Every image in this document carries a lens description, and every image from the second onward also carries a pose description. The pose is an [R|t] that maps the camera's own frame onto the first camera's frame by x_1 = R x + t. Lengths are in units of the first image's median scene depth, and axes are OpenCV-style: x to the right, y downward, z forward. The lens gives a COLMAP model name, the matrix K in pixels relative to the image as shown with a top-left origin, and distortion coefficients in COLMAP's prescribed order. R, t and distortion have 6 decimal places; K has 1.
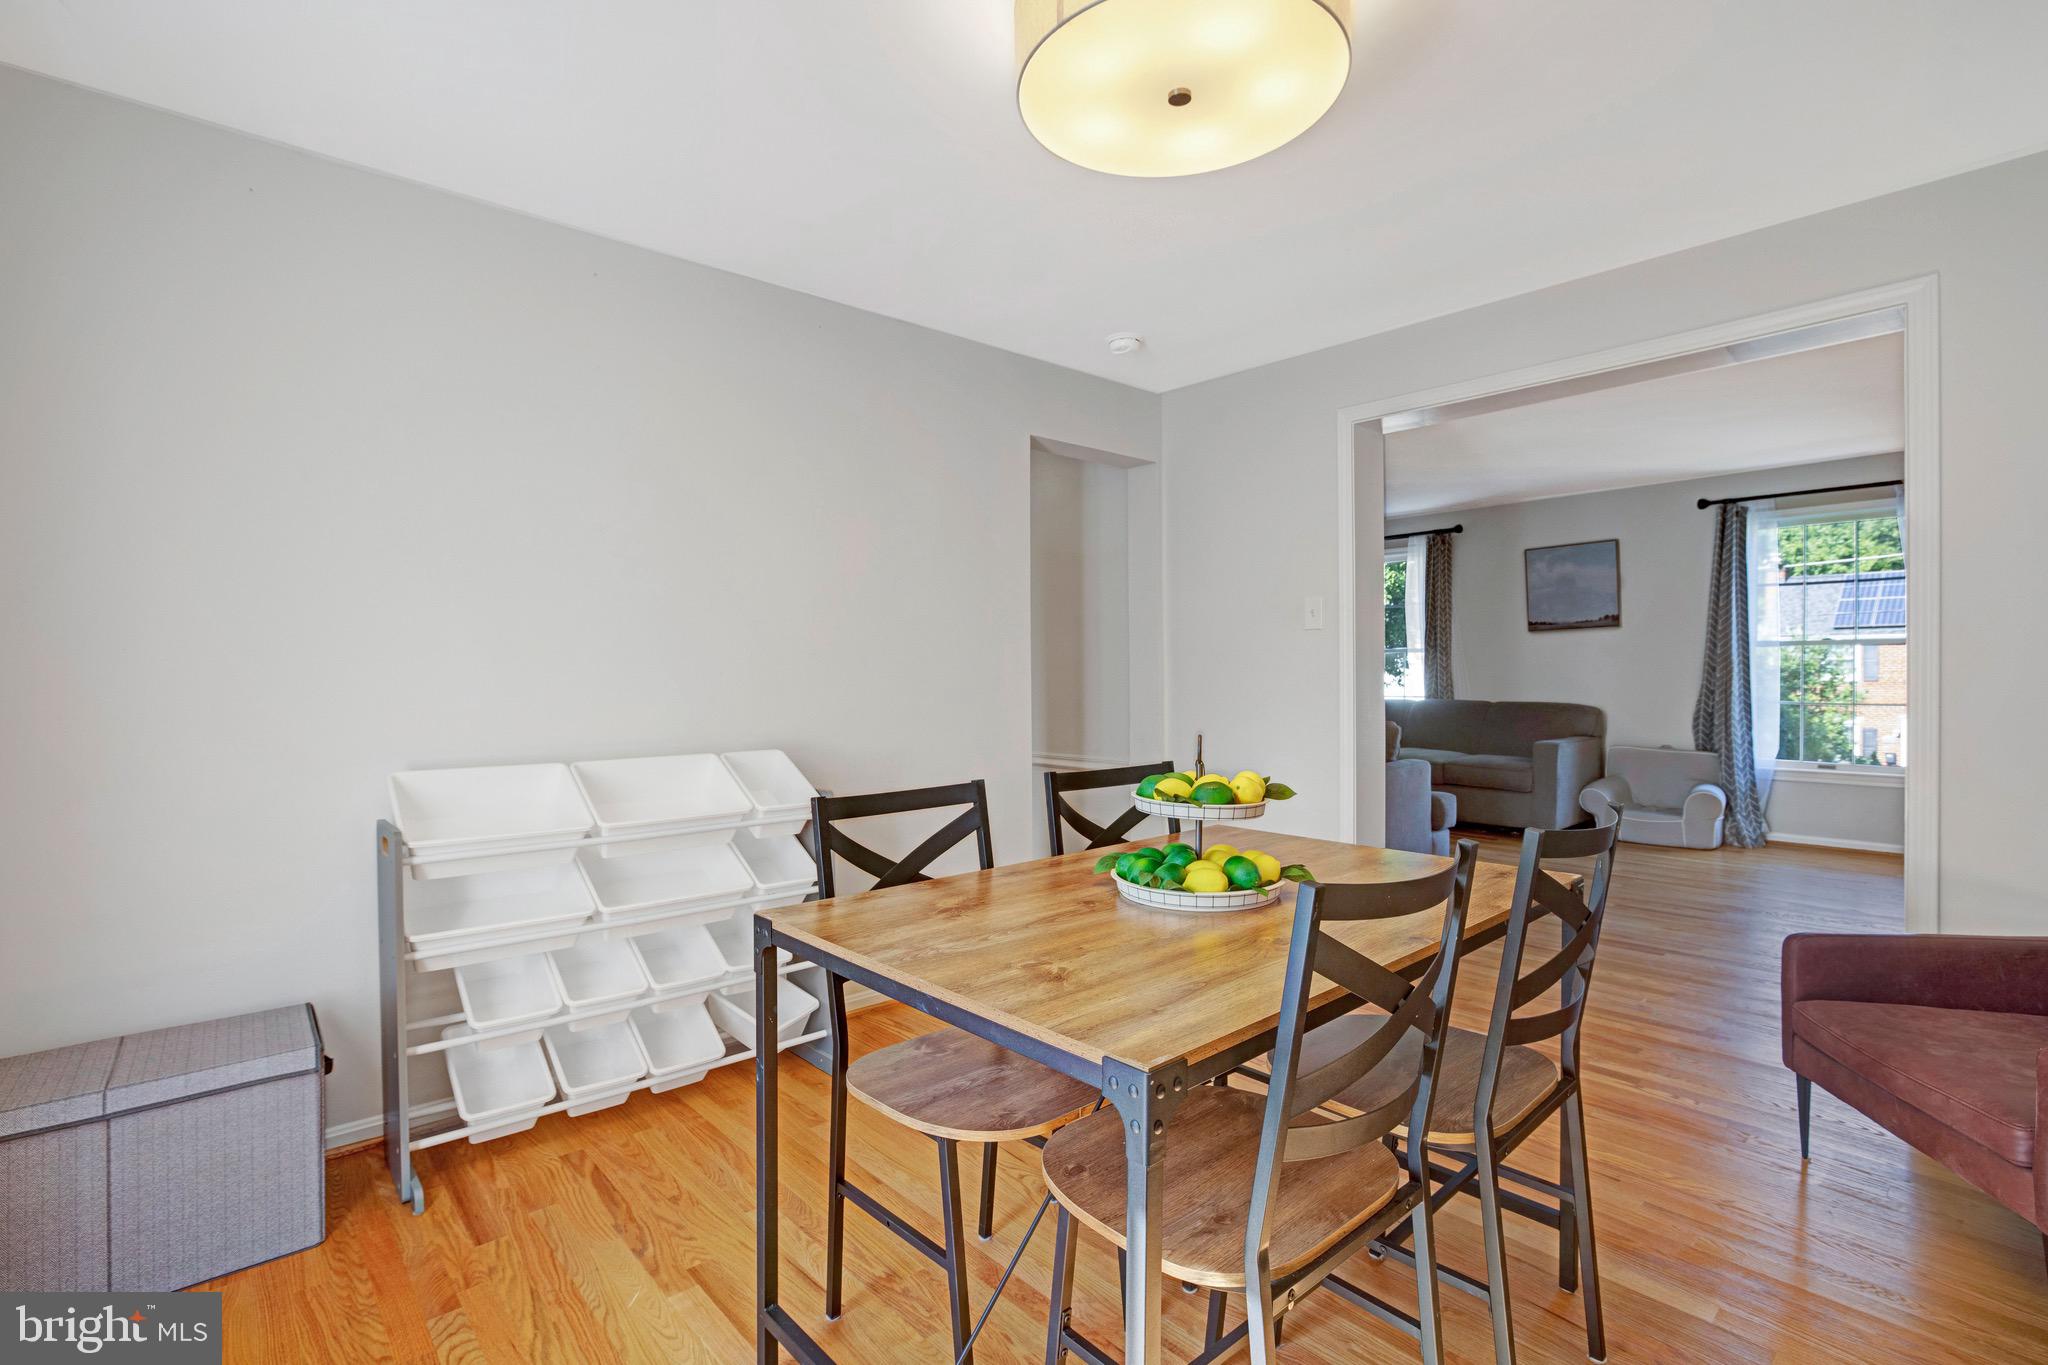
lens RADIAL K [[963.2, 0, 1011.2], [0, 963.2, 684.7], [0, 0, 1]] dist [-0.050597, 0.028536]
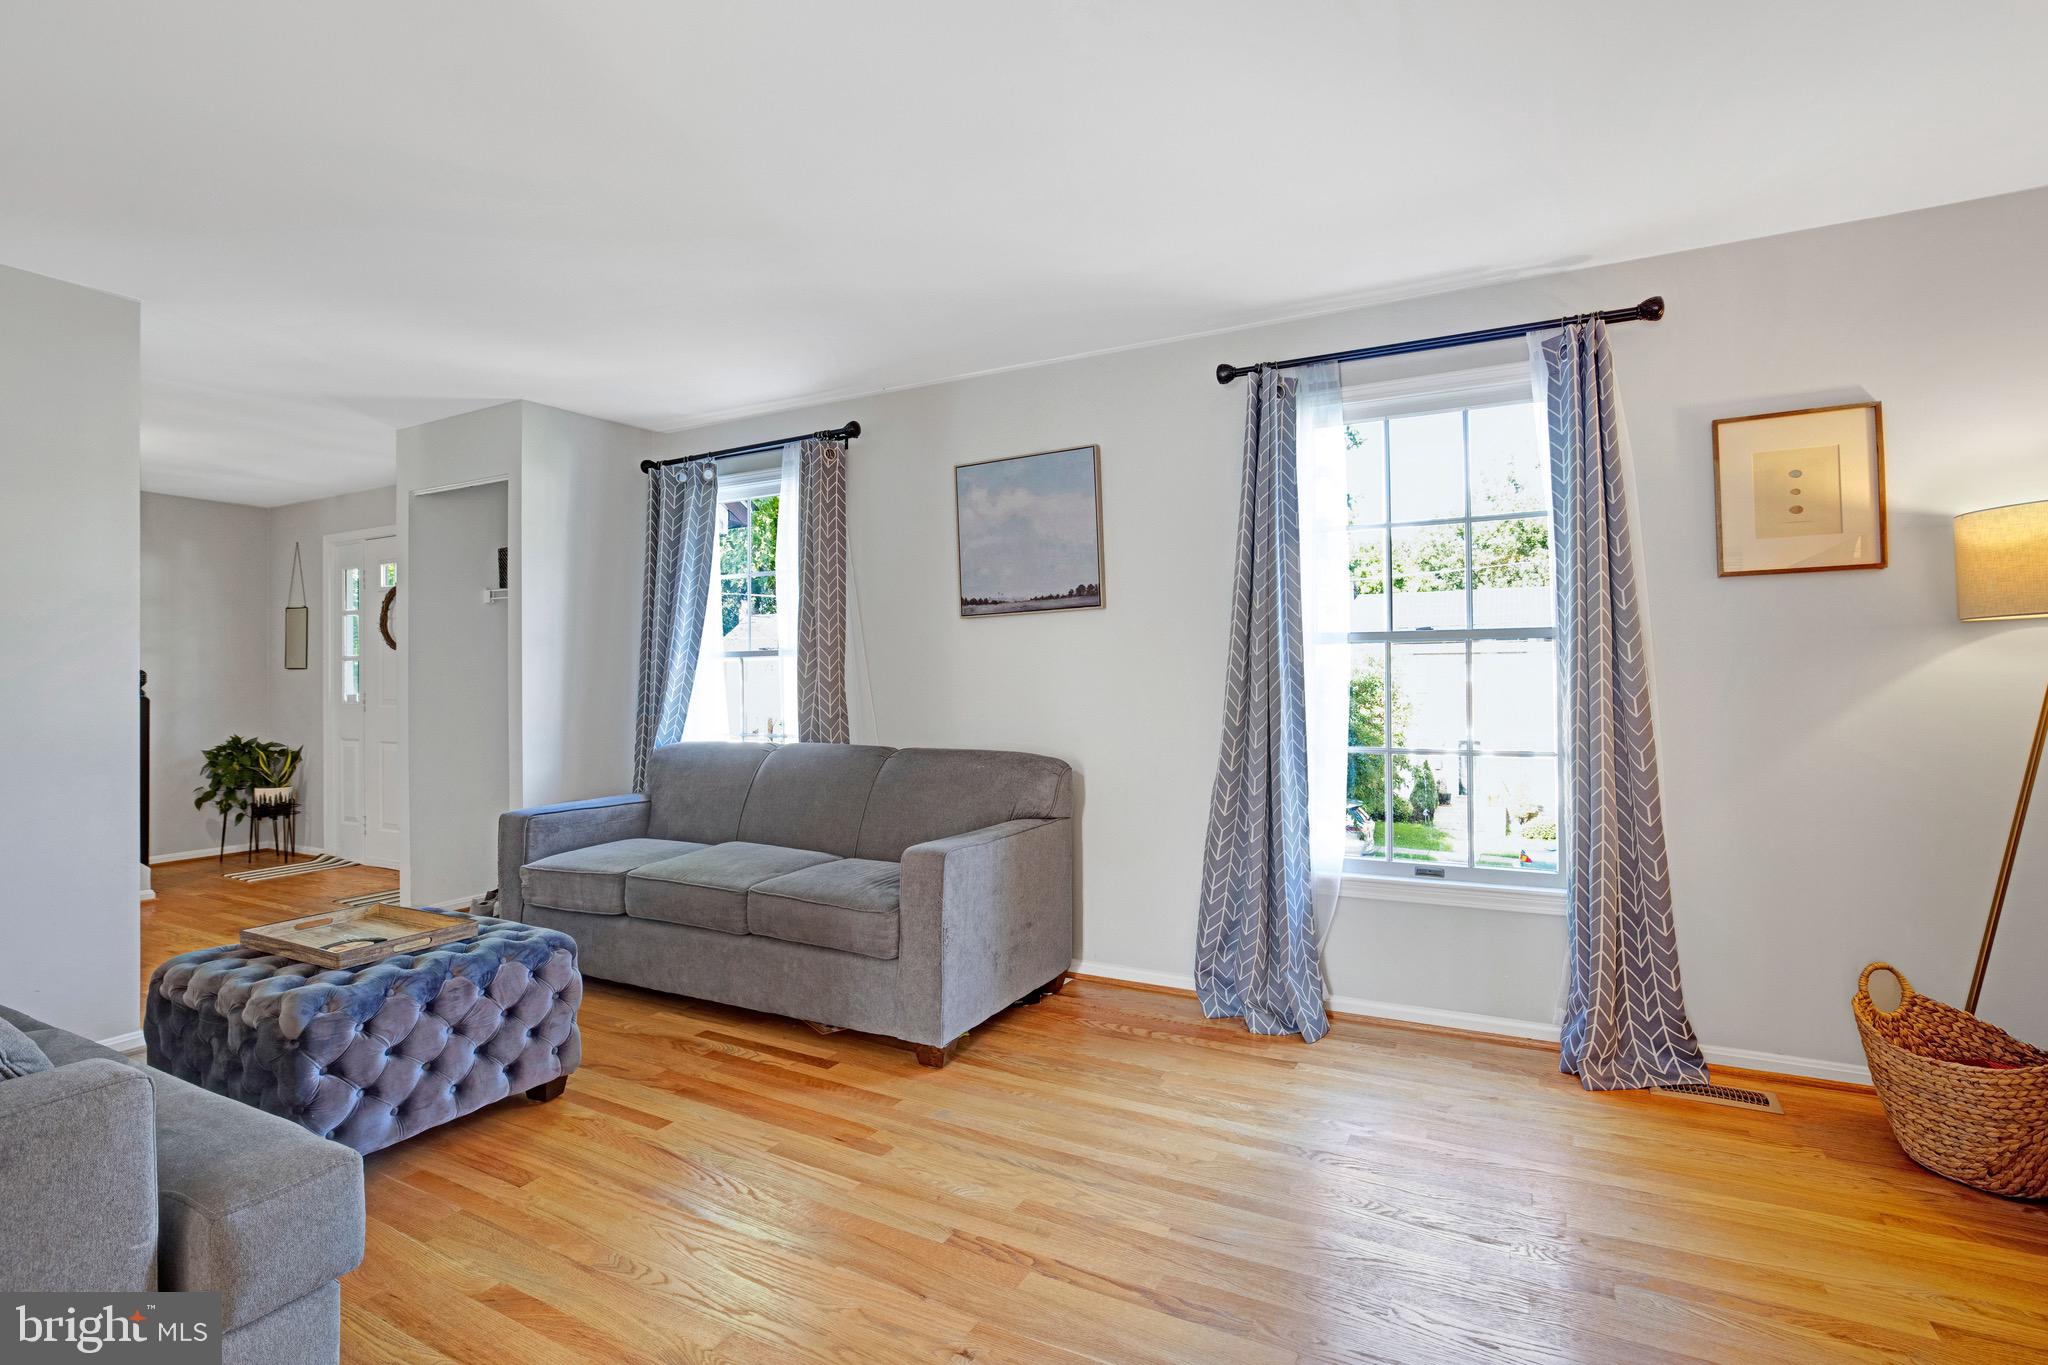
lens RADIAL K [[963.2, 0, 1011.2], [0, 963.2, 684.7], [0, 0, 1]] dist [-0.050597, 0.028536]
pose [[0.940071, -0.003303, 0.340963, 0.405632], [0.007912, 0.999895, -0.012127, -0.010869], [-0.340888, 0.014098, 0.939998, 0.502102]]
